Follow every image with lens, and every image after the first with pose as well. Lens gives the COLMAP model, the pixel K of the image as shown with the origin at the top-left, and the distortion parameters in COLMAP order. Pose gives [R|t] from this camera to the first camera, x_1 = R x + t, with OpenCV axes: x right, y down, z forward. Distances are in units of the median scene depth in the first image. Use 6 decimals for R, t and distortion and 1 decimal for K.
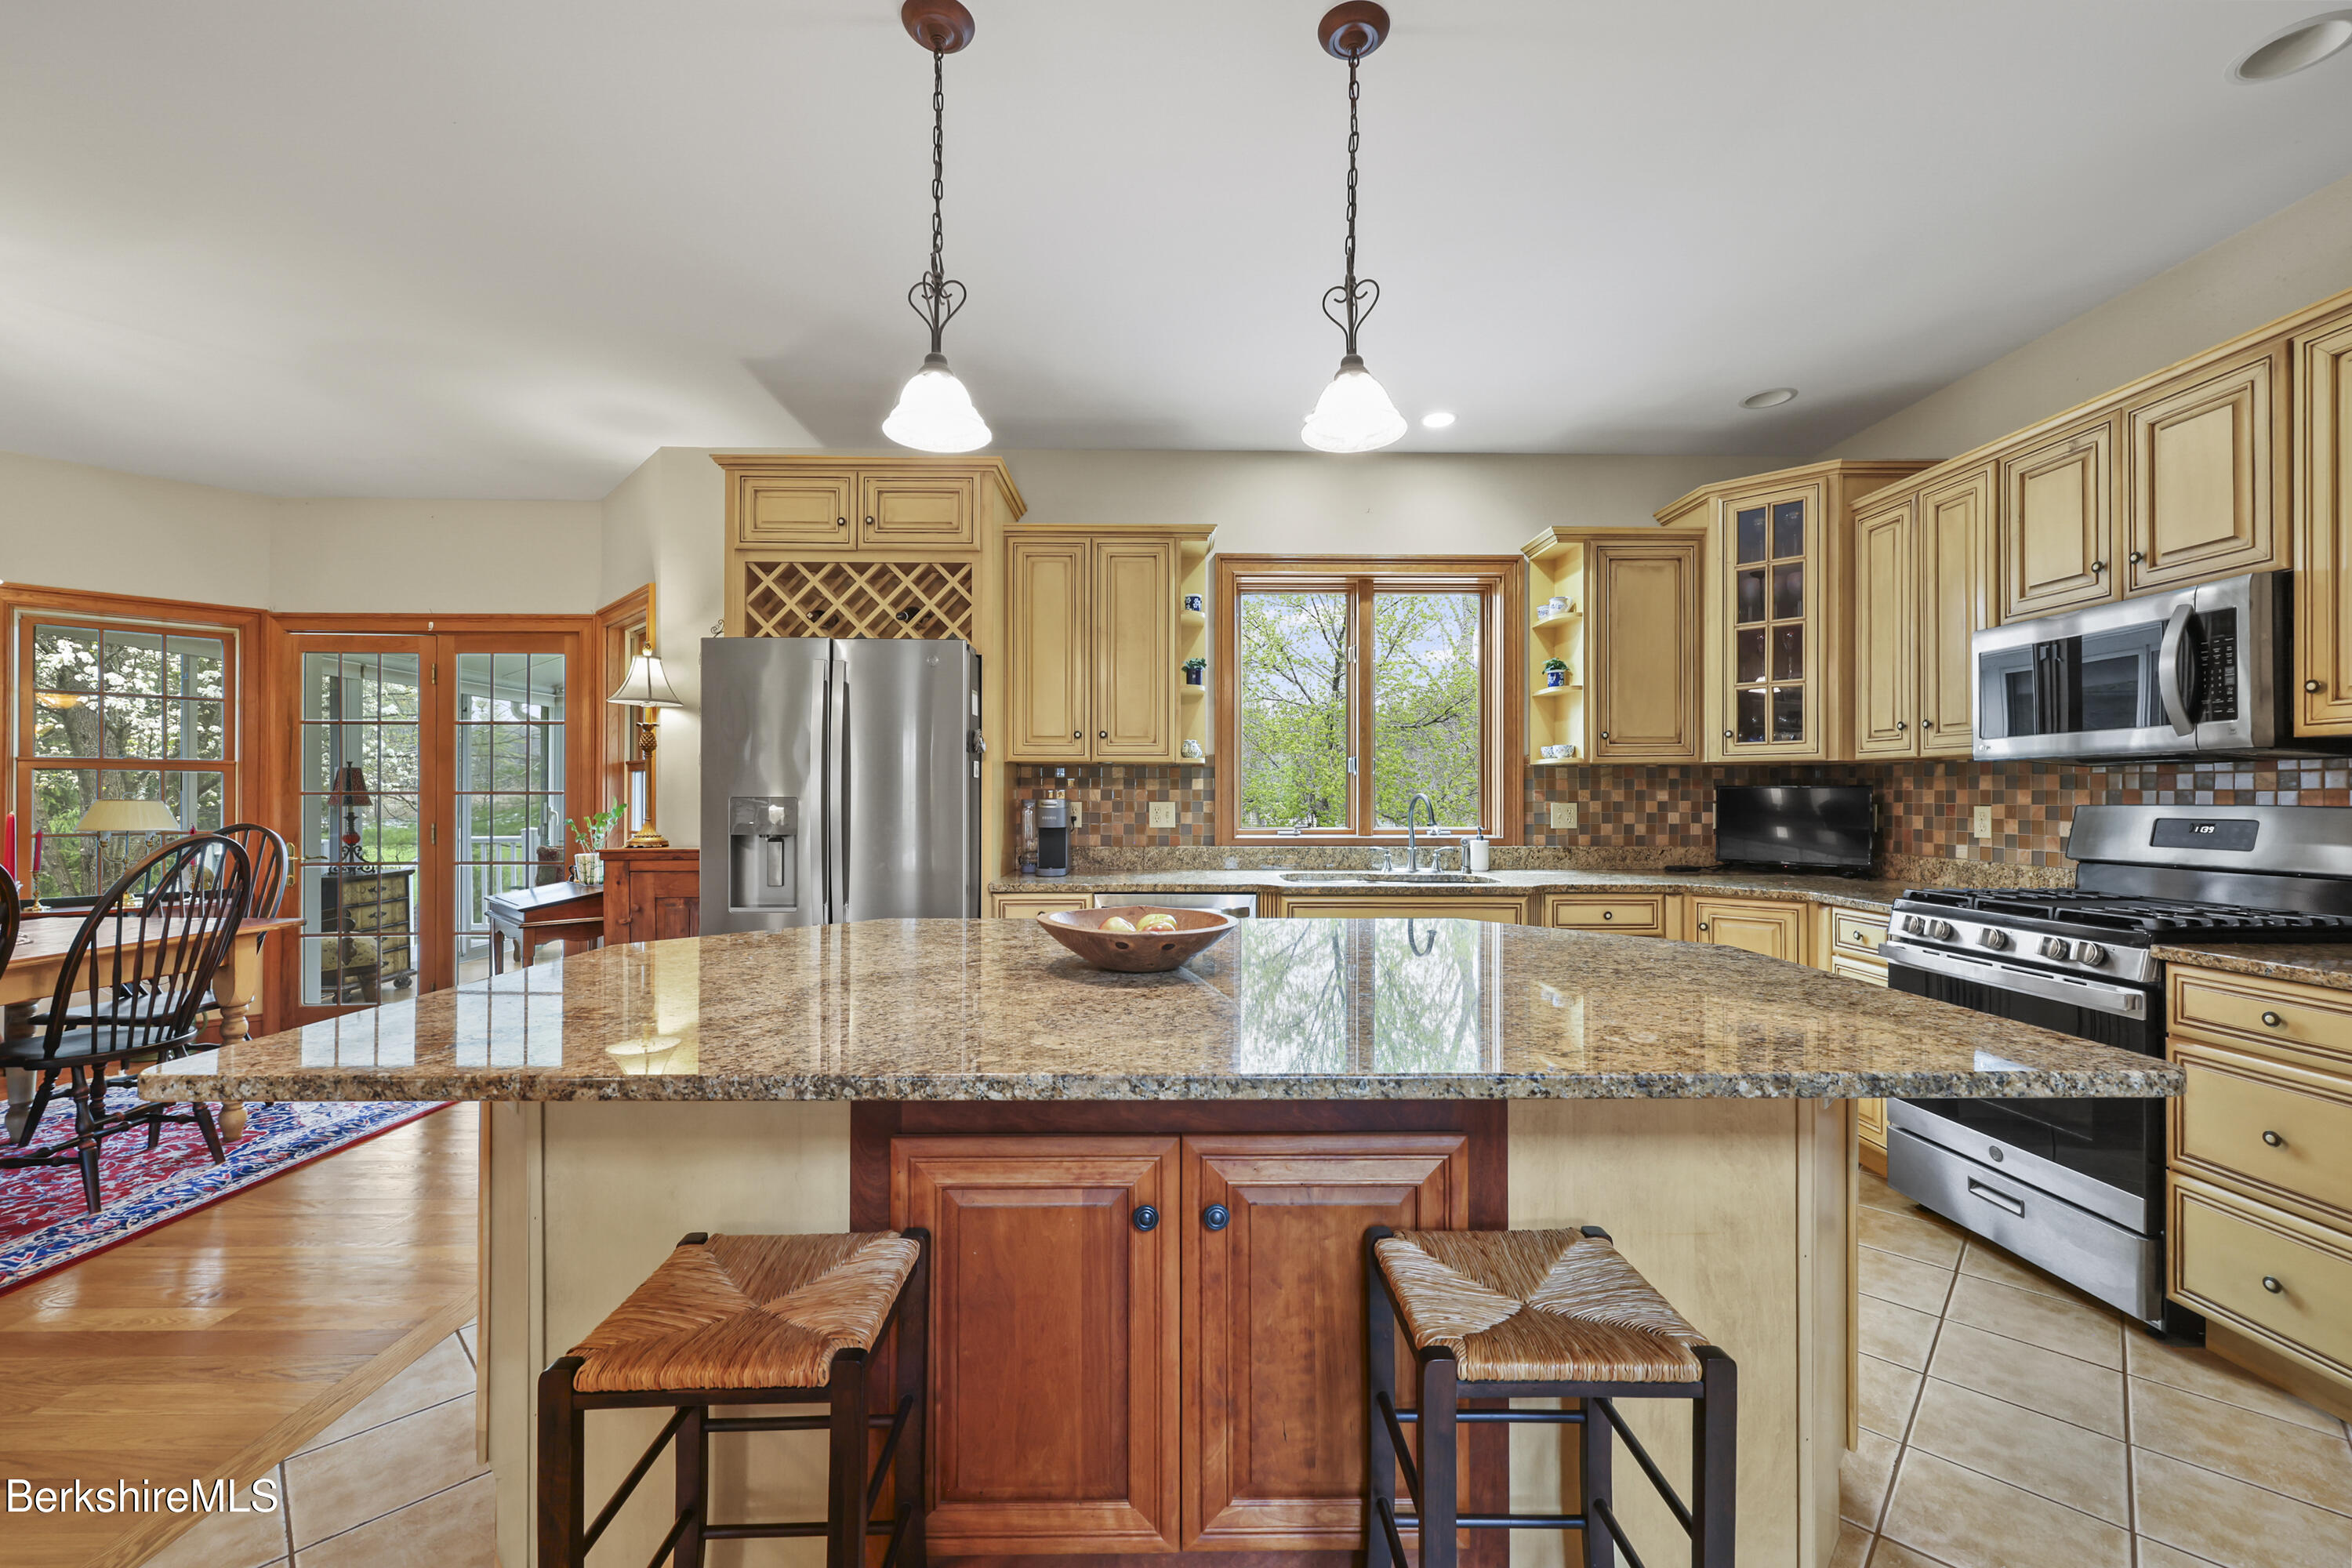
lens RADIAL K [[948.9, 0, 1182.6], [0, 948.9, 793.0], [0, 0, 1]] dist [-0.000686, -0.000059]
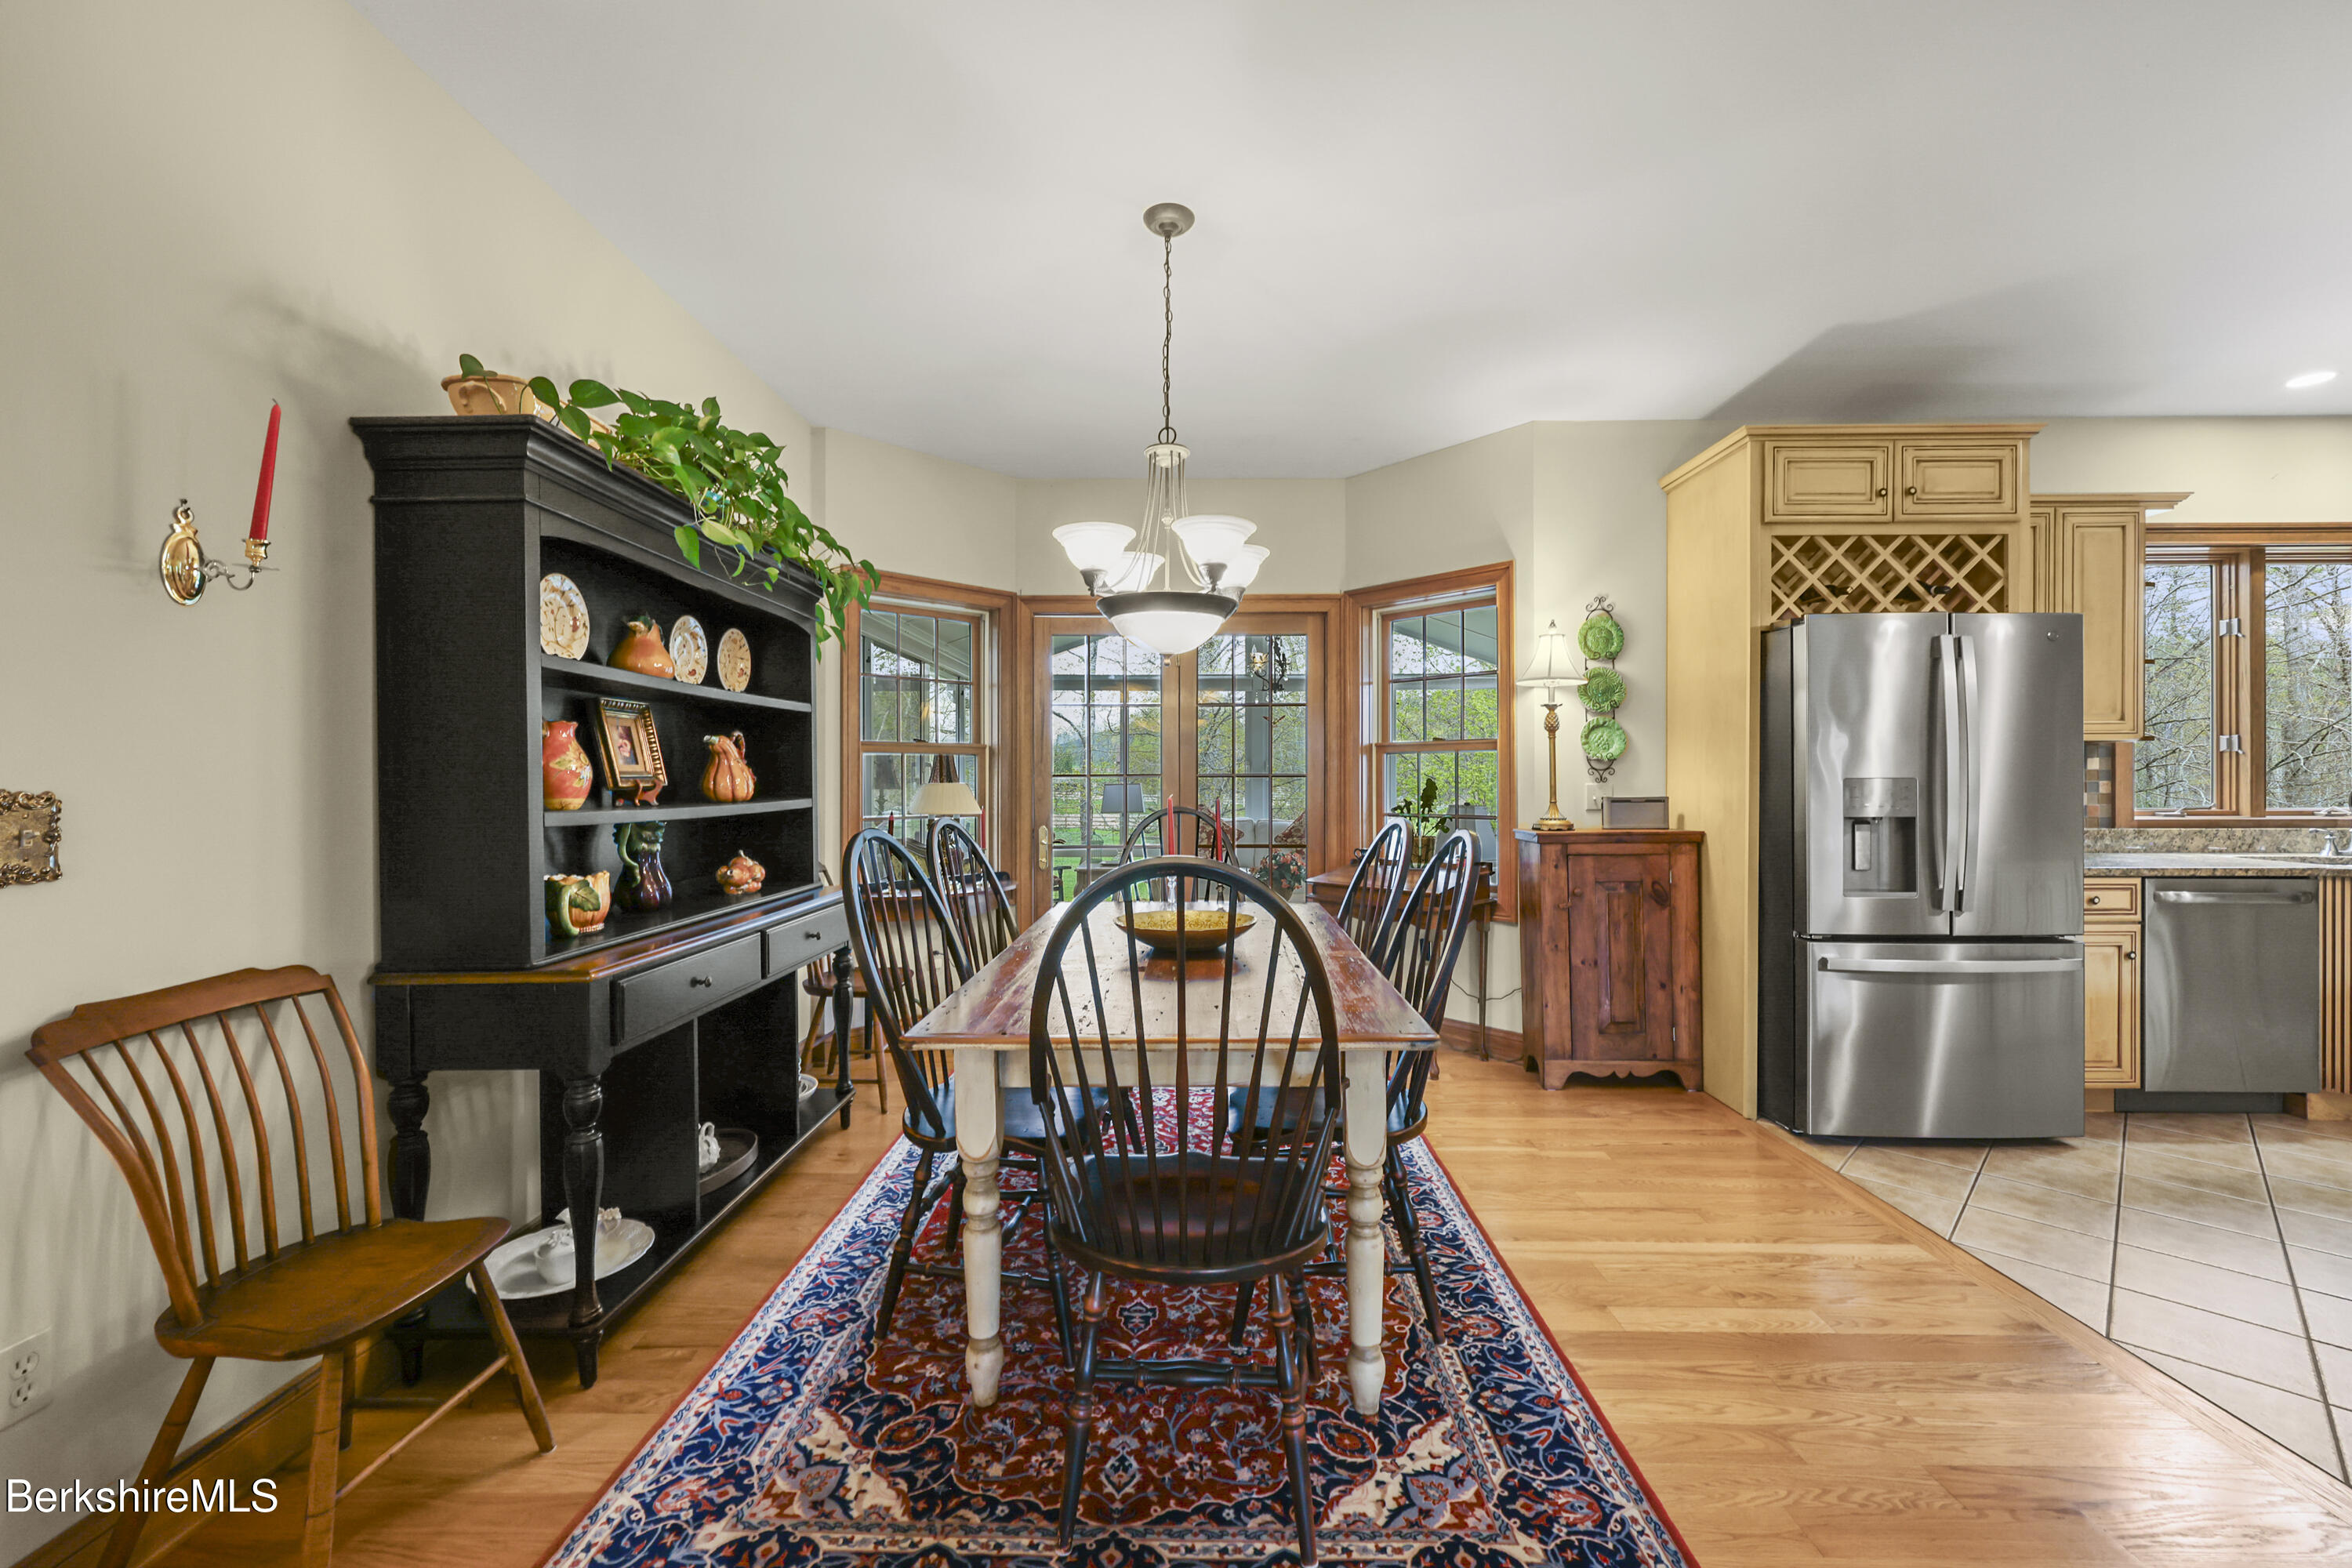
lens RADIAL K [[945.0, 0, 1180.3], [0, 945.0, 778.4], [0, 0, 1]] dist [-0.000319, 0.000401]
pose [[0.999455, -0.002876, -0.032888, -0.974570], [0.002990, 0.999990, 0.003415, -0.000671], [0.032878, -0.003512, 0.999453, 0.013523]]
